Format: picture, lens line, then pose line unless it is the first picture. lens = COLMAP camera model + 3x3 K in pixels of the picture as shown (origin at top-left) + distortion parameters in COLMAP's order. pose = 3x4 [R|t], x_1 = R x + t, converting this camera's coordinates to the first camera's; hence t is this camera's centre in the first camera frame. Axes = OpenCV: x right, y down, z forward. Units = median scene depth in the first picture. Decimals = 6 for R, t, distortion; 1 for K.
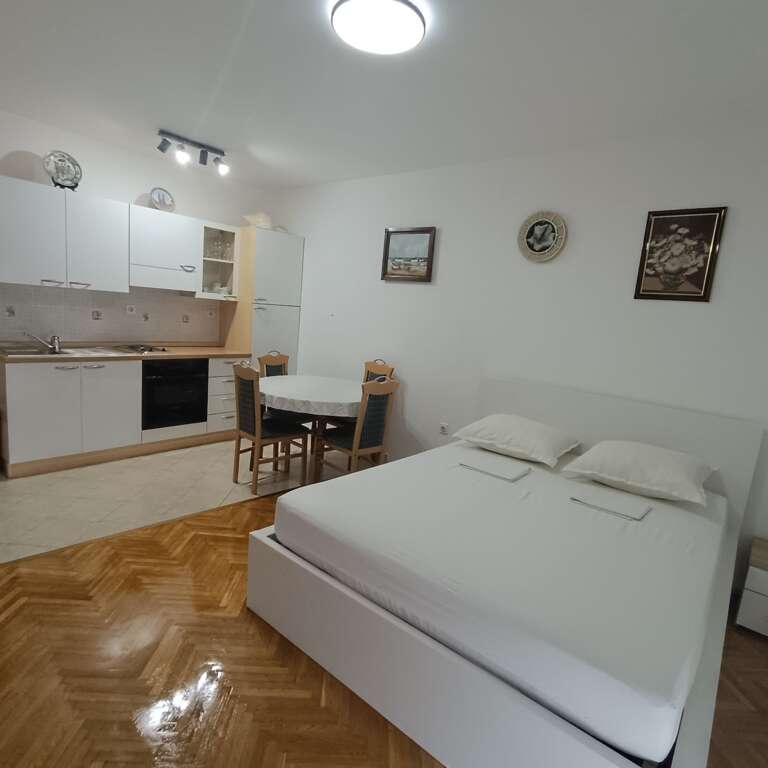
lens RADIAL K [[470.6, 0, 386.1], [0, 470.6, 384.1], [0, 0, 1]] dist [-0.031587, 0.030486]
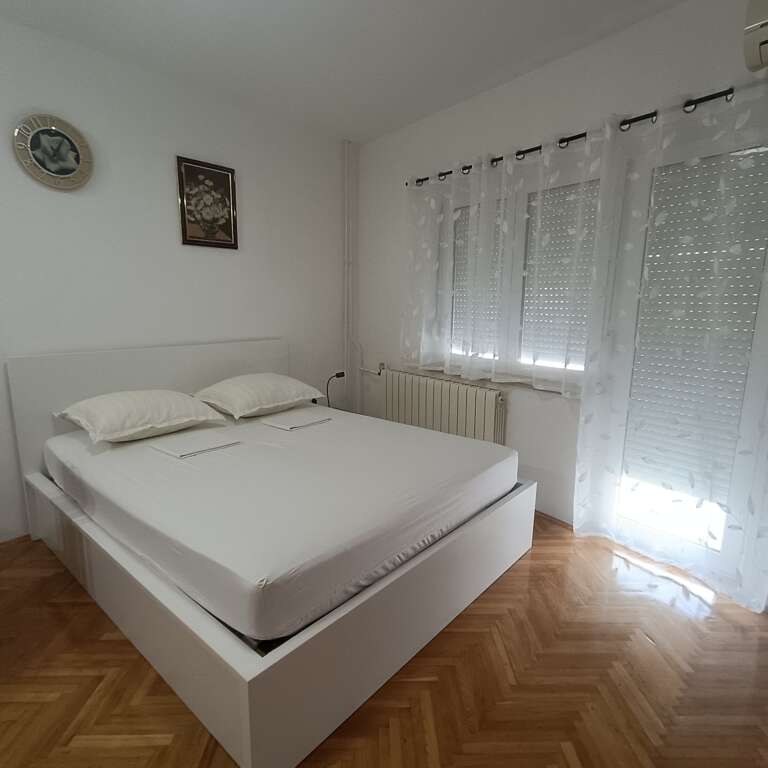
lens RADIAL K [[470.6, 0, 386.1], [0, 470.6, 384.1], [0, 0, 1]] dist [-0.031587, 0.030486]
pose [[0.011381, -0.256863, 0.966381, -0.532162], [0.152367, 0.955603, 0.252203, -0.084303], [-0.988258, 0.144374, 0.050013, 0.574184]]
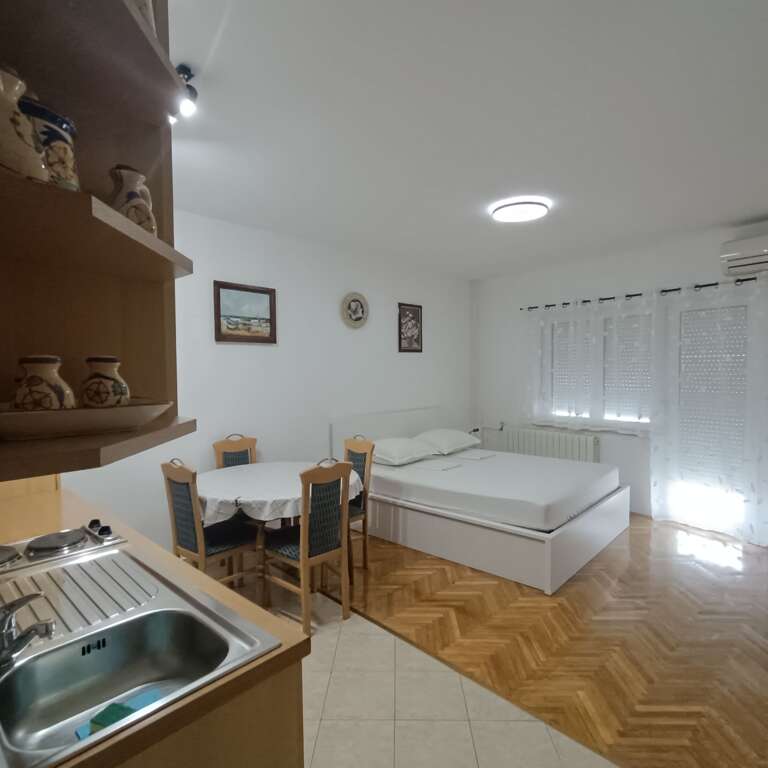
lens RADIAL K [[470.6, 0, 386.1], [0, 470.6, 384.1], [0, 0, 1]] dist [-0.031587, 0.030486]
pose [[0.046025, -0.121106, 0.991572, -1.217597], [0.176573, 0.977980, 0.111250, -0.275064], [-0.983211, 0.169964, 0.066395, 0.978414]]
